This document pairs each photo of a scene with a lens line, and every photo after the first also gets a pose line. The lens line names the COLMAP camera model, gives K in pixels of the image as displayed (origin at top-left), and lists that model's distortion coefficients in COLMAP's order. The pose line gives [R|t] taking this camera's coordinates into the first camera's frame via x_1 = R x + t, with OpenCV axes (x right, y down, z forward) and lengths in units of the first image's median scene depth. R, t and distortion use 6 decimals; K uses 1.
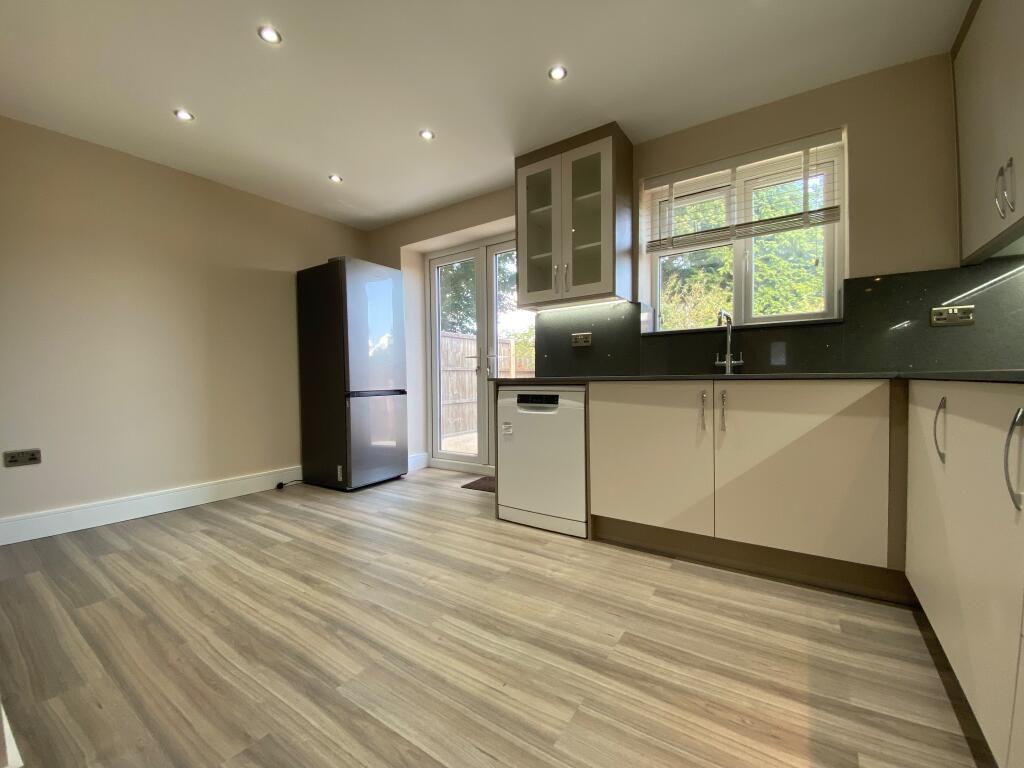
lens RADIAL K [[425.1, 0, 506.7], [0, 425.1, 385.7], [0, 0, 1]] dist [-0.000195, -0.000310]
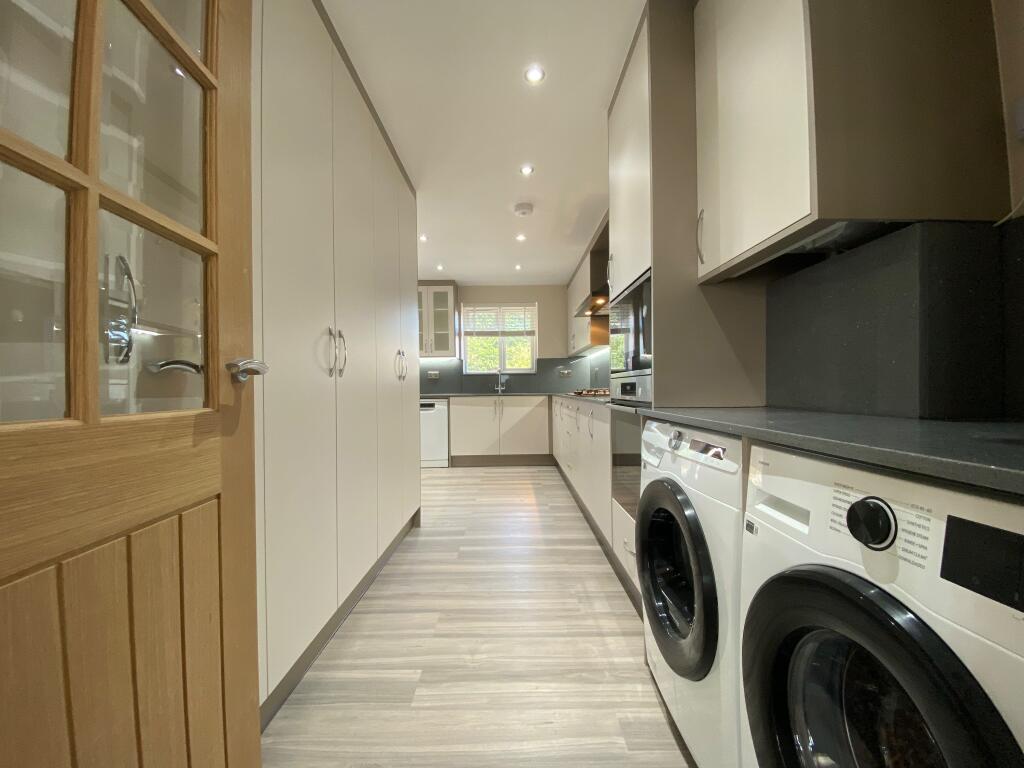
lens RADIAL K [[425.1, 0, 509.9], [0, 425.1, 390.2], [0, 0, 1]] dist [-0.000195, -0.000310]
pose [[0.820414, 0.004341, 0.571754, -0.835707], [0.012456, 0.999598, -0.025463, 0.016798], [-0.571635, 0.028012, 0.820030, -1.044229]]
